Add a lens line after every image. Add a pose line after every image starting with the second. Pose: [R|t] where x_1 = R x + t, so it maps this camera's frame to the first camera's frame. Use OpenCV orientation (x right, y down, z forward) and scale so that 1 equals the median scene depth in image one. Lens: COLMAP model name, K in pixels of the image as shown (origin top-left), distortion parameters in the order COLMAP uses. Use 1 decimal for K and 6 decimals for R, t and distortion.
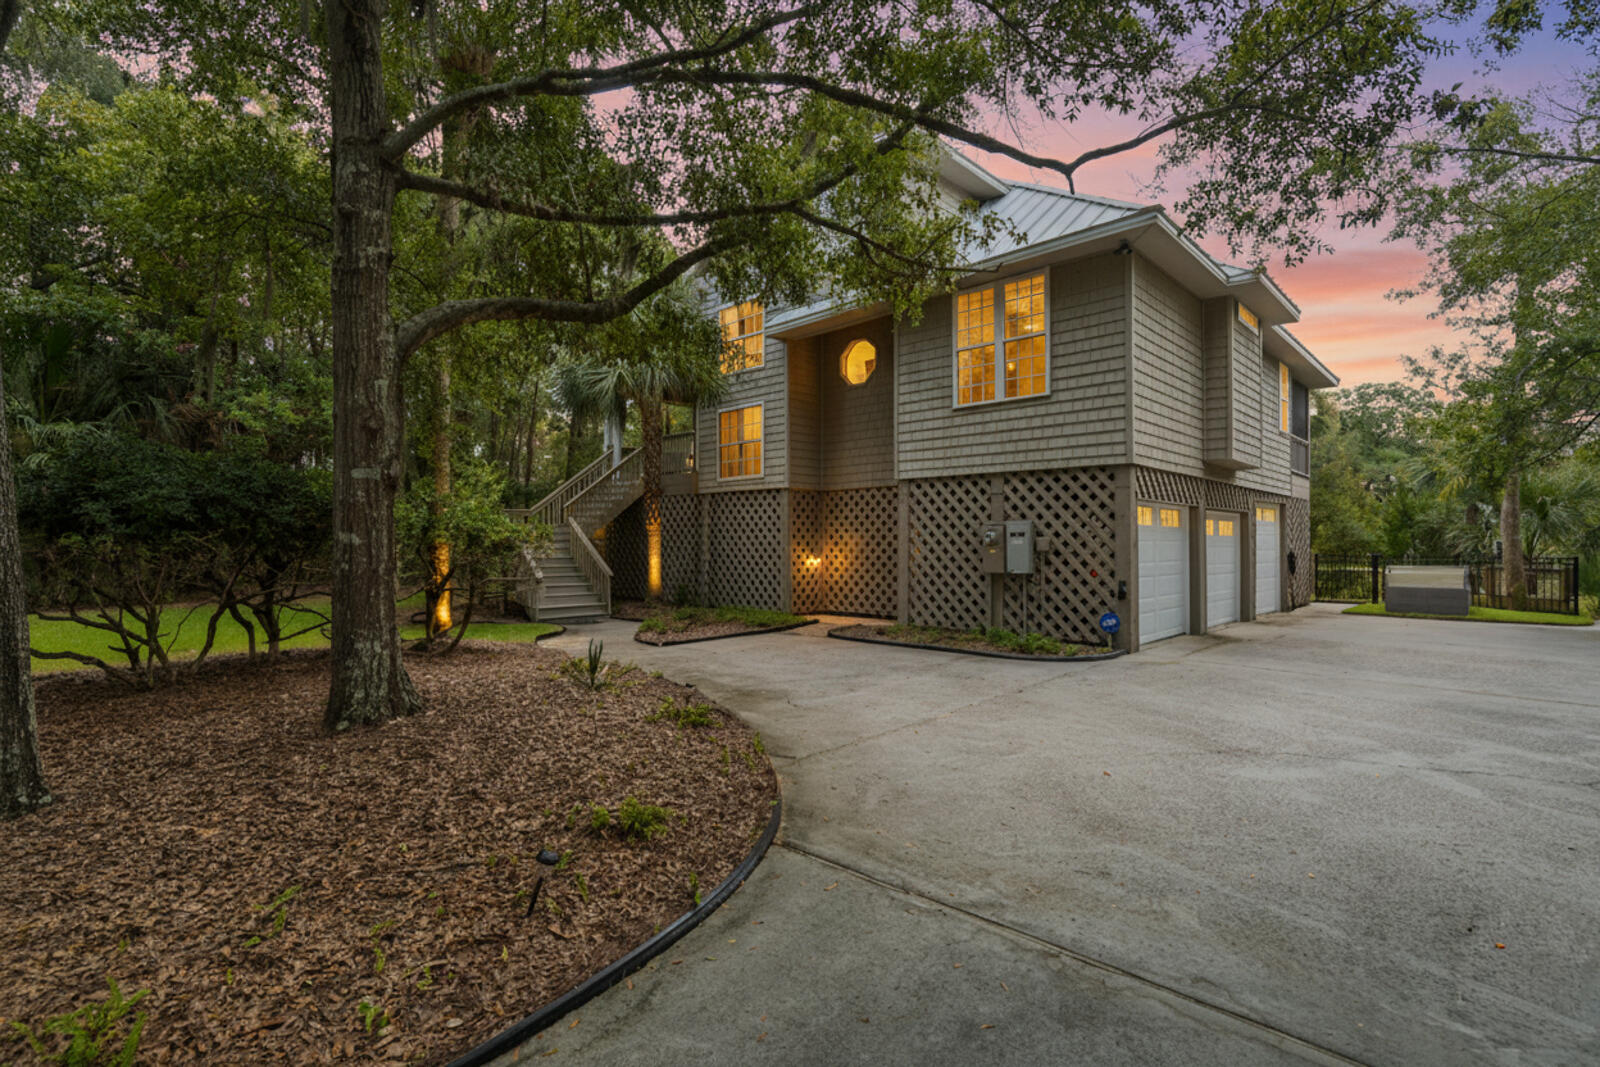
lens RADIAL K [[718.1, 0, 800.0], [0, 718.1, 533.5], [0, 0, 1]] dist [-0.004431, -0.000247]
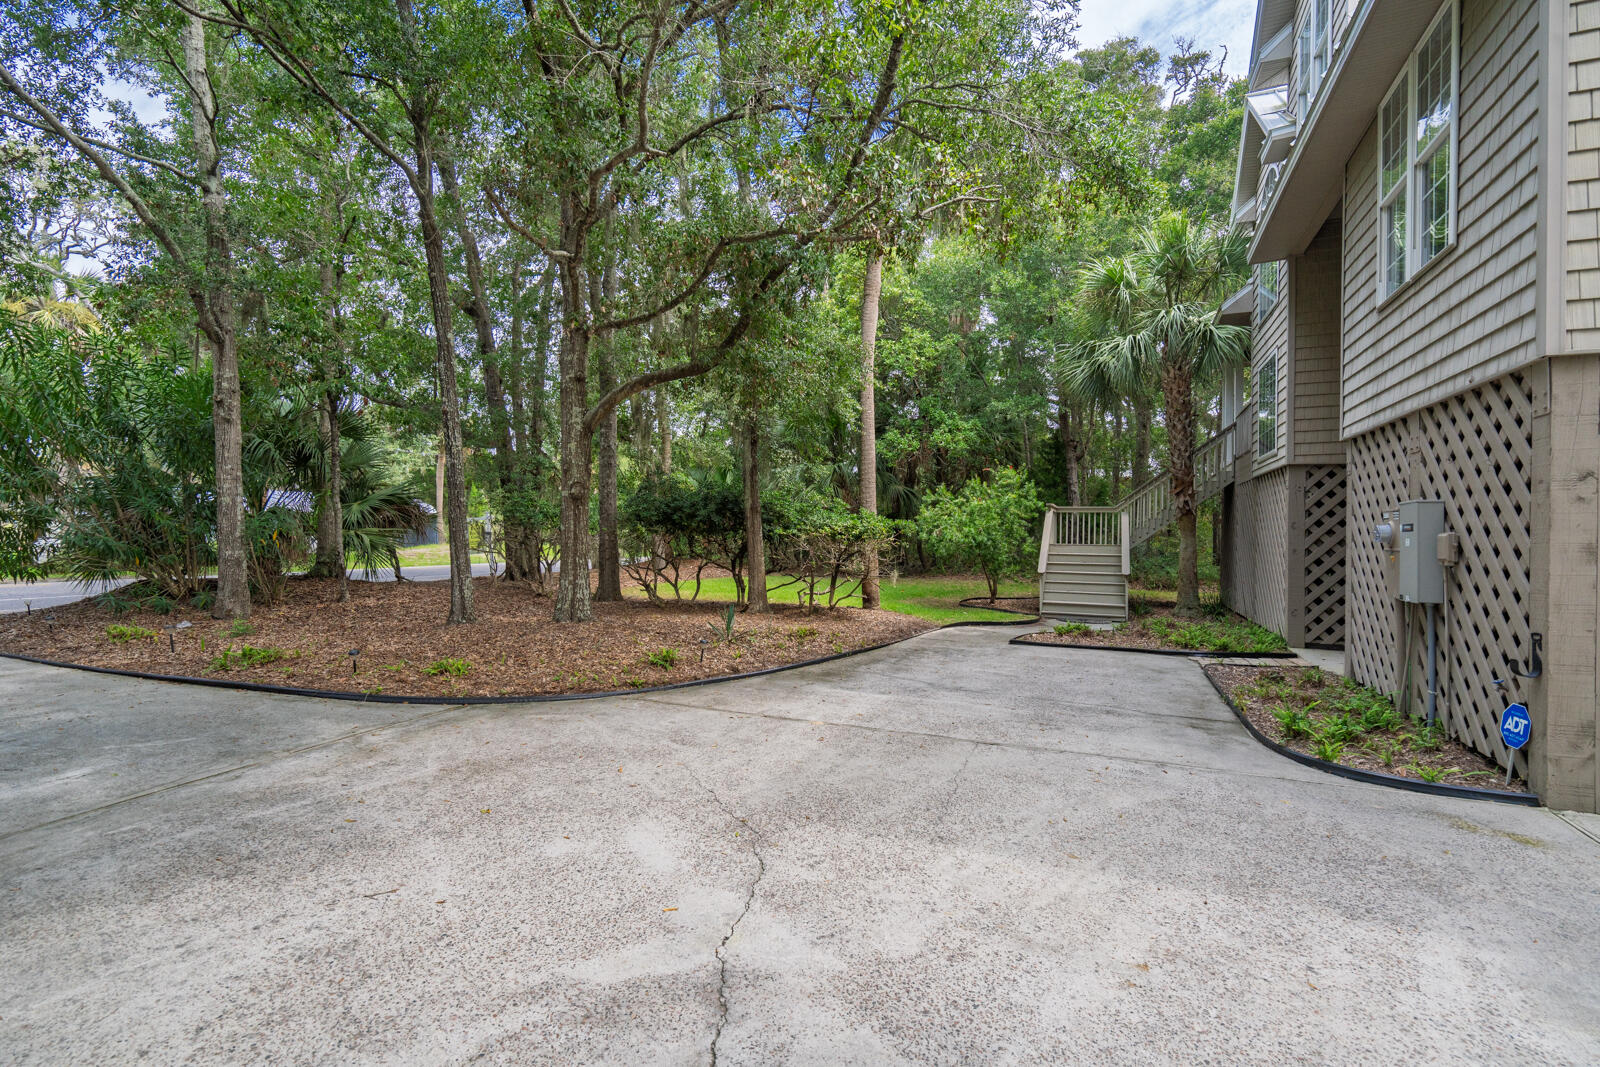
lens RADIAL K [[718.1, 0, 800.0], [0, 718.1, 533.5], [0, 0, 1]] dist [-0.004431, -0.000247]
pose [[0.355612, 0.007421, -0.934604, 1.571477], [-0.003718, 0.999972, 0.006525, 0.011799], [0.934626, 0.001154, 0.355629, 0.982227]]
